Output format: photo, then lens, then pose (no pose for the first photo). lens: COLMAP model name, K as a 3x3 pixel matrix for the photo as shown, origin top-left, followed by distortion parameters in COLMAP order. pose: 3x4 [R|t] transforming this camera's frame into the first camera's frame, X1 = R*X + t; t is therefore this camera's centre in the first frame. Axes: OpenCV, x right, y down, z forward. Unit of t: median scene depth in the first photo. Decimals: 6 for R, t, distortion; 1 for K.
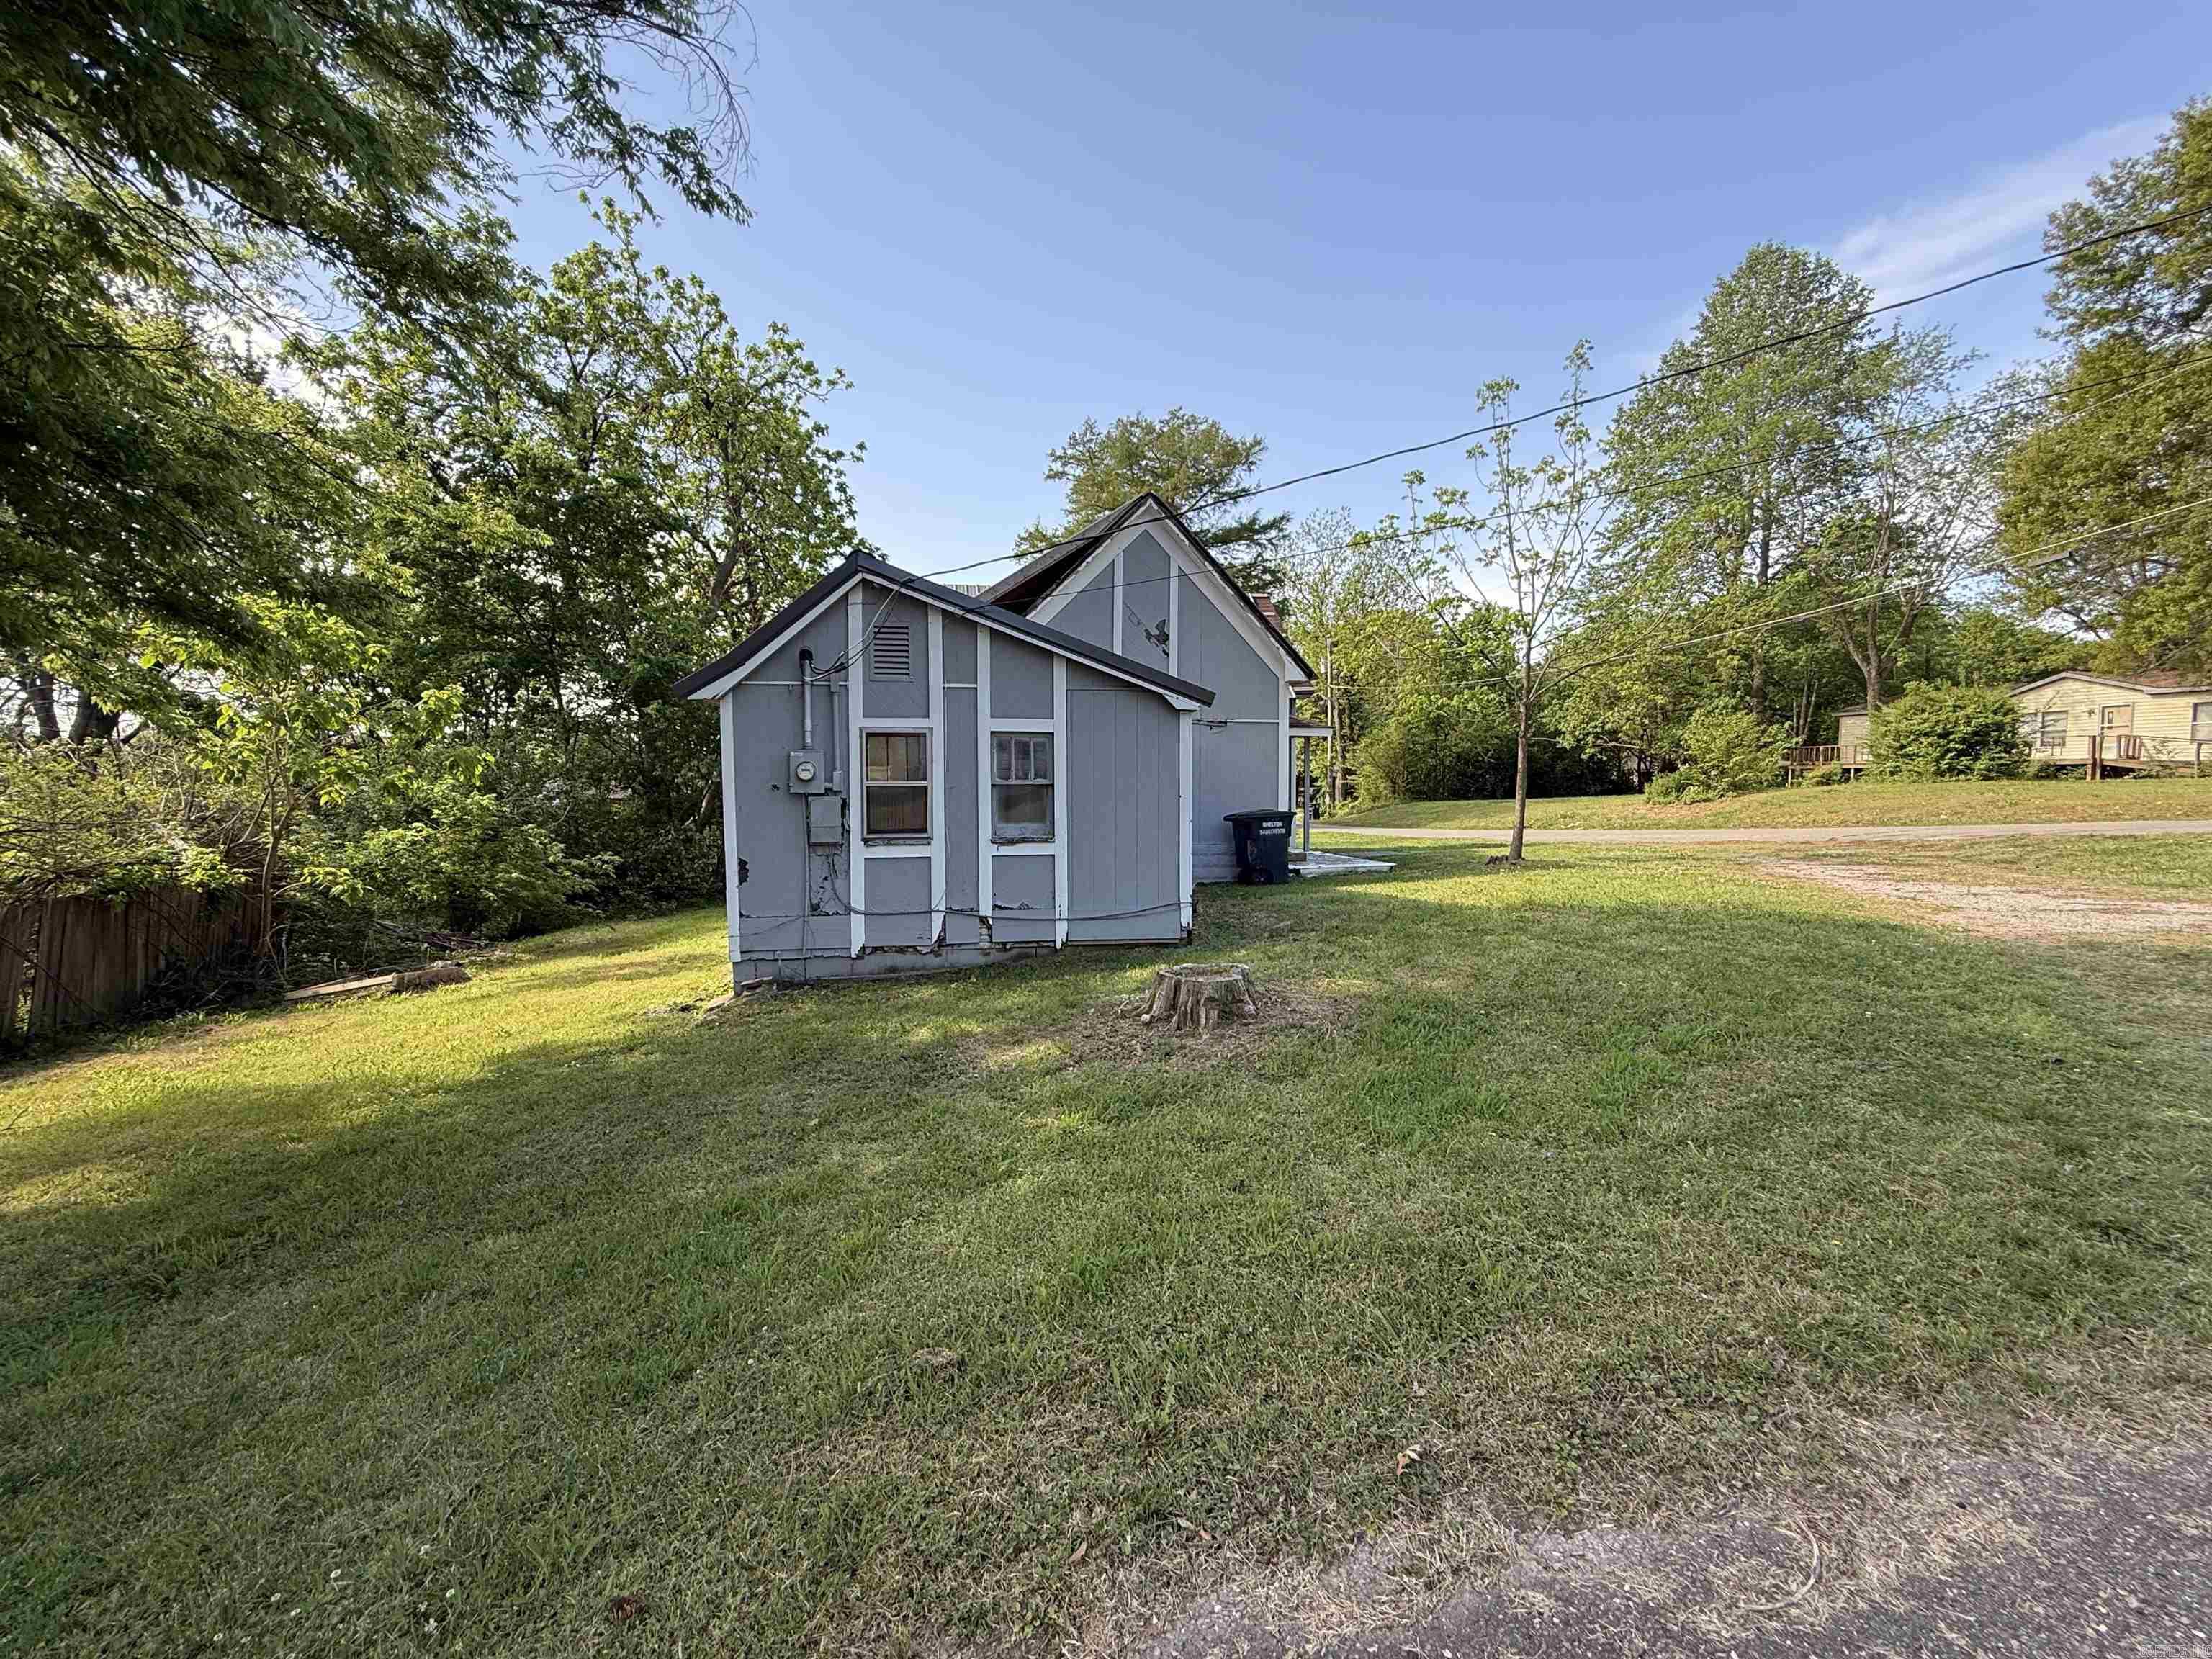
lens RADIAL K [[880.9, 0, 1102.3], [0, 880.9, 822.5], [0, 0, 1]] dist [-0.001527, 0.000500]
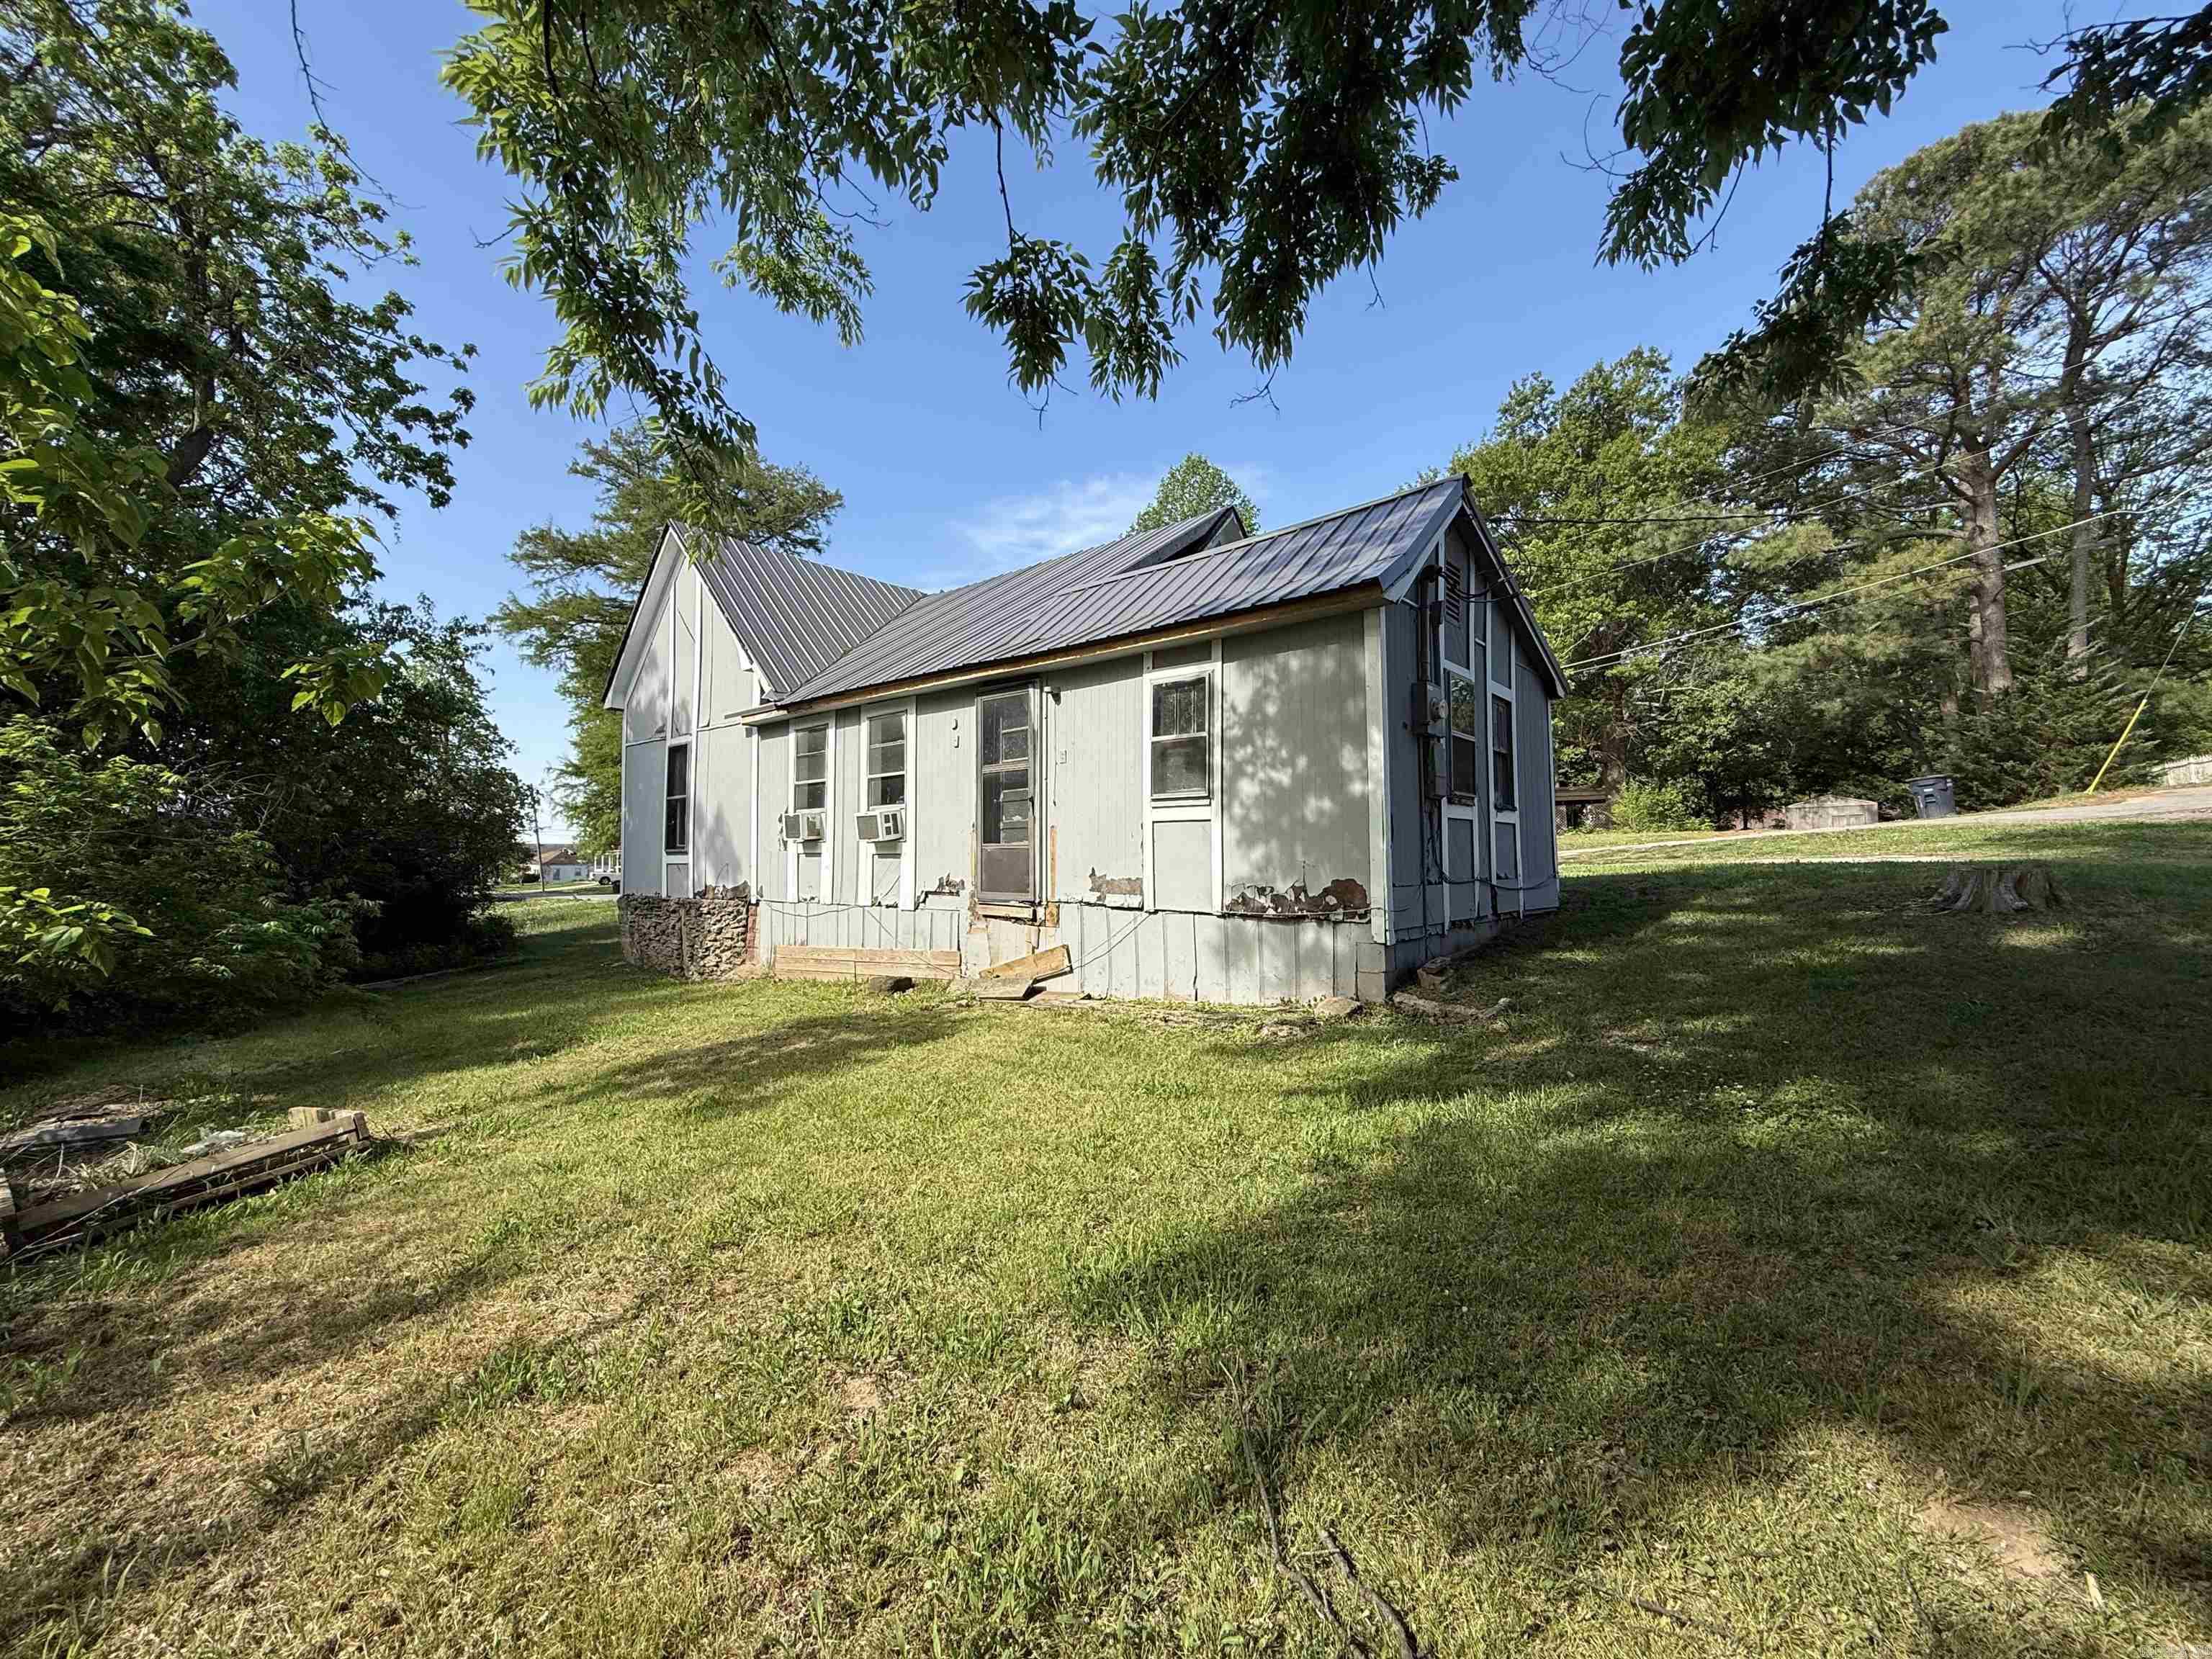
lens RADIAL K [[880.9, 0, 1101.0], [0, 880.9, 818.7], [0, 0, 1]] dist [-0.001527, 0.000500]
pose [[0.767439, 0.029821, 0.640428, -1.052379], [0.037836, 0.995070, -0.091675, 0.104270], [-0.640004, 0.094586, 0.762527, 0.542089]]
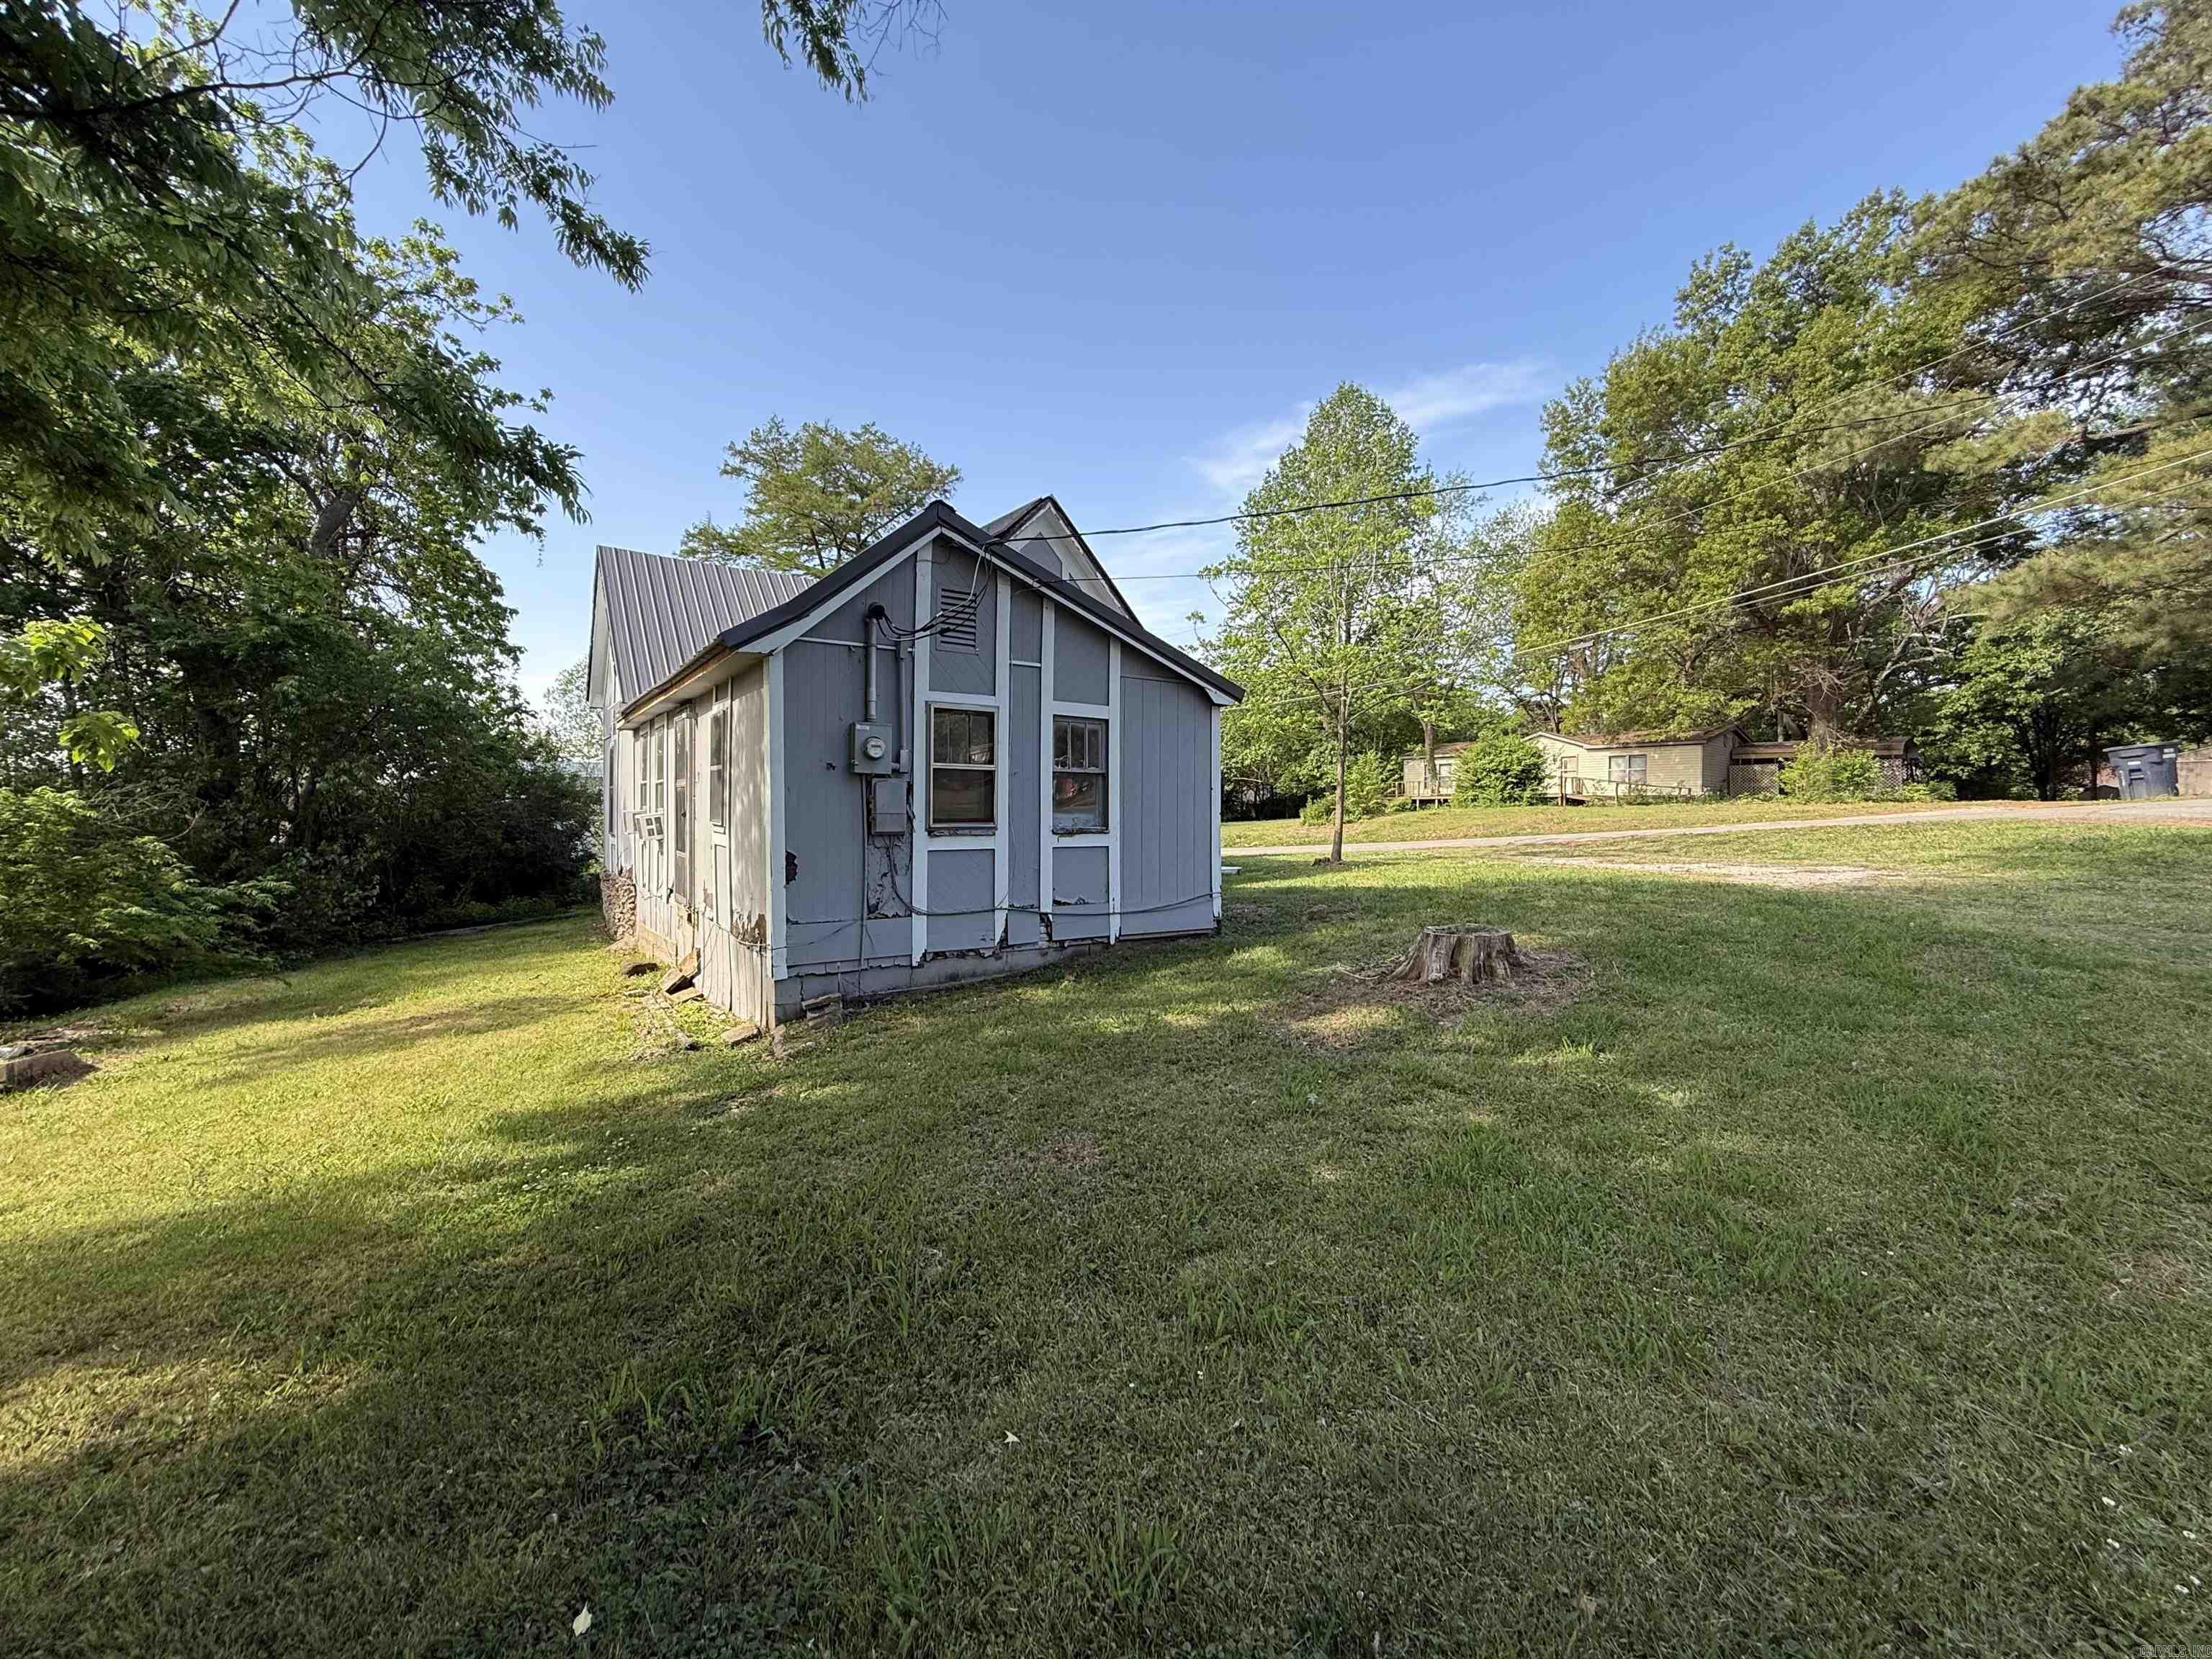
lens RADIAL K [[880.9, 0, 1102.1], [0, 880.9, 820.9], [0, 0, 1]] dist [-0.001527, 0.000500]
pose [[0.907844, 0.002522, 0.419299, -0.465063], [0.013986, 0.999243, -0.036292, 0.043723], [-0.419074, 0.038812, 0.907122, 0.128876]]
